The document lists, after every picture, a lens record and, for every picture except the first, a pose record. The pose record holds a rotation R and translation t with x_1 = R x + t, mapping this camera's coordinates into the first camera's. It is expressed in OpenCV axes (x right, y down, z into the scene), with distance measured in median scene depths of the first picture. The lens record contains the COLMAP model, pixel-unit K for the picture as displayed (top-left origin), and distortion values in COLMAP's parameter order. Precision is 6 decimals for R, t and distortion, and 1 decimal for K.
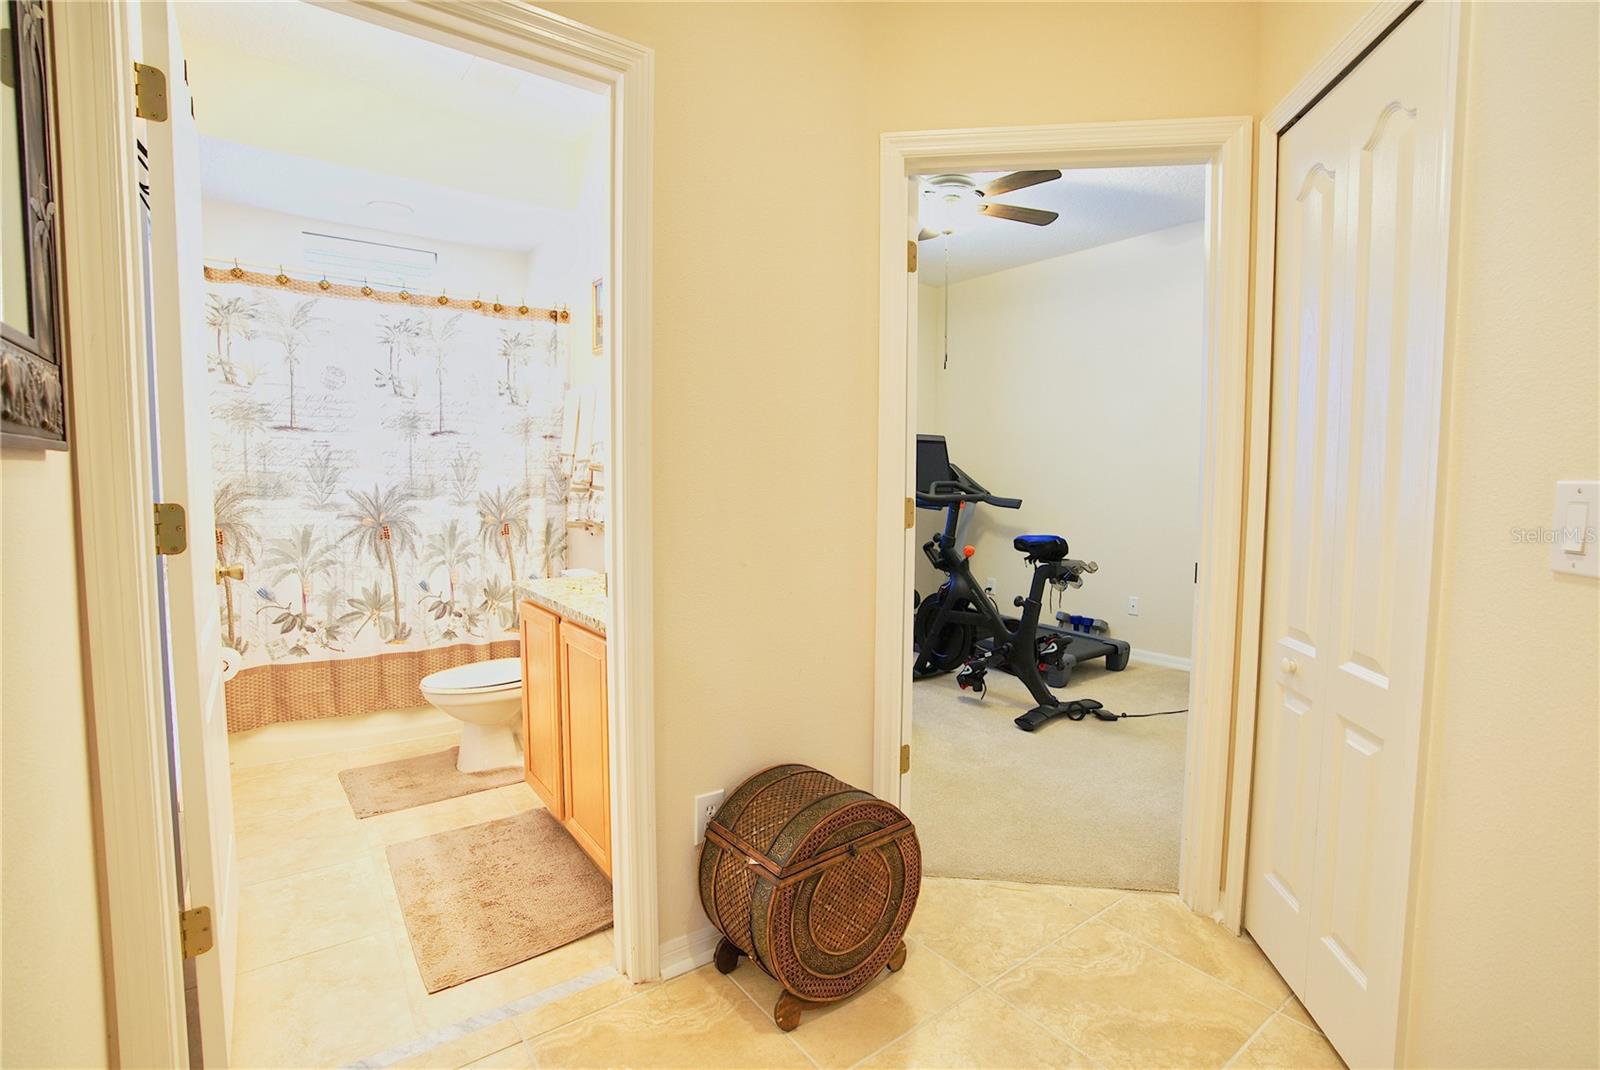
lens RADIAL K [[737.3, 0, 807.3], [0, 737.3, 530.3], [0, 0, 1]] dist [-0.069459, 0.026399]
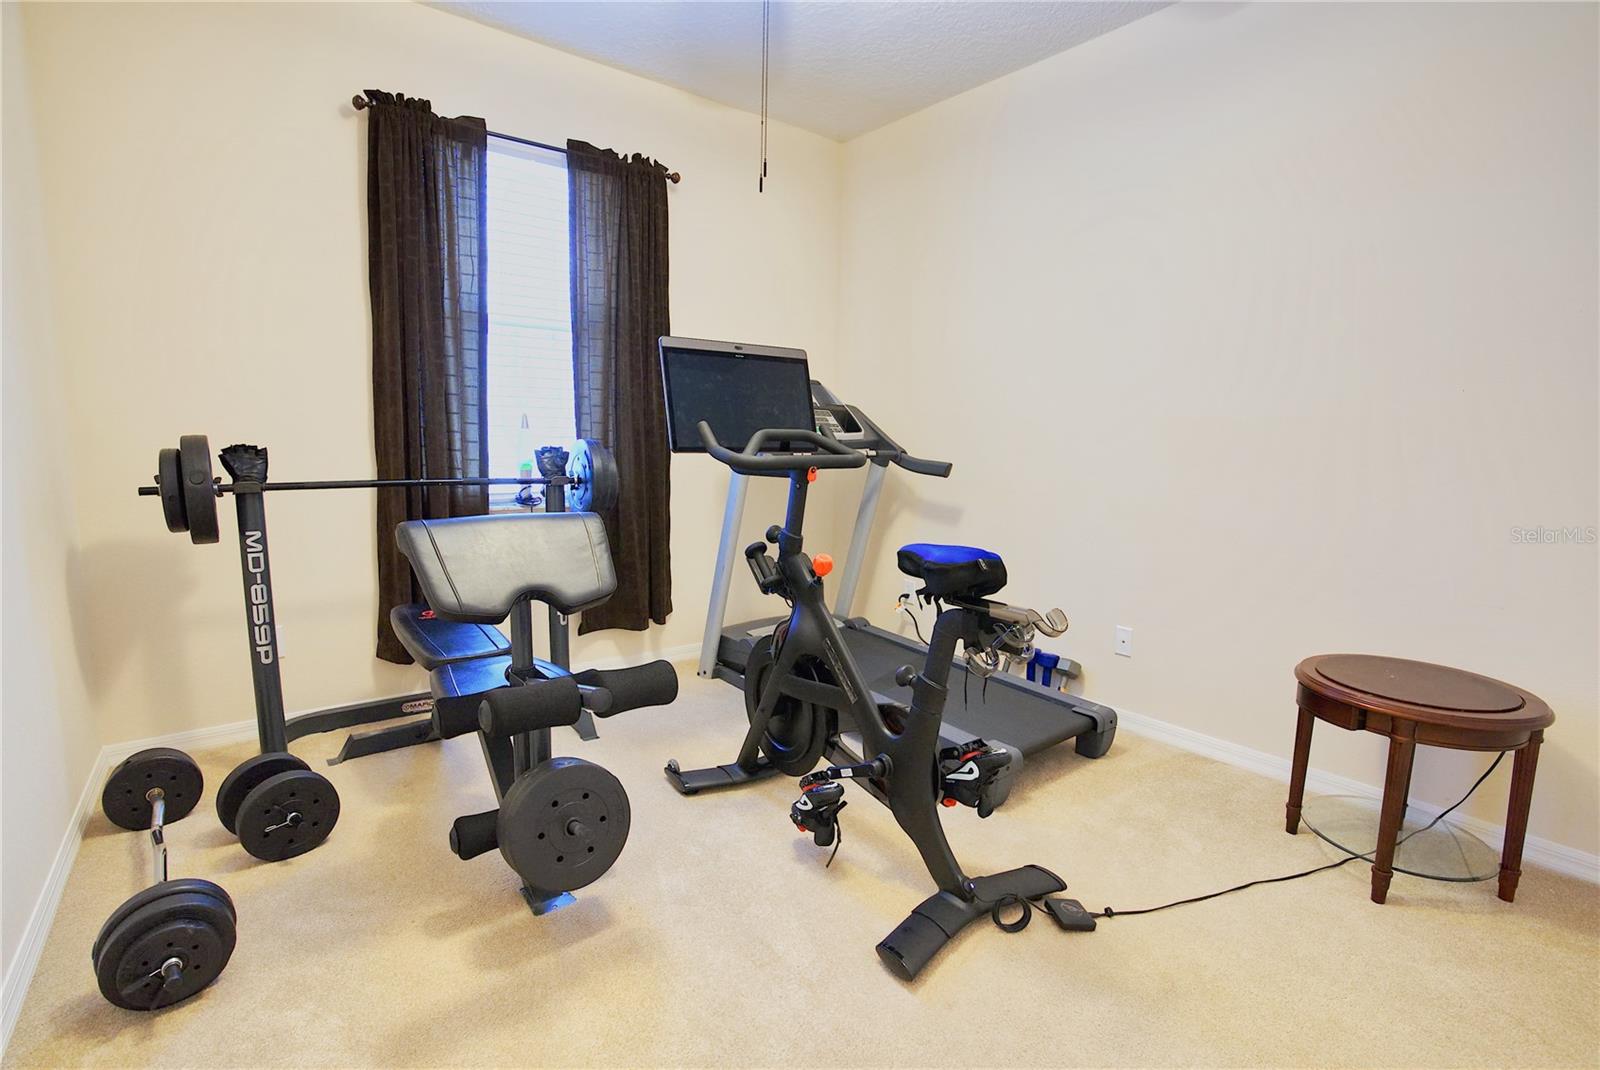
lens RADIAL K [[737.3, 0, 807.3], [0, 737.3, 530.3], [0, 0, 1]] dist [-0.069459, 0.026399]
pose [[0.999333, 0.011793, 0.034552, 0.244336], [-0.013902, 0.998013, 0.061461, -0.035390], [-0.033759, -0.061900, 0.997511, 0.617740]]
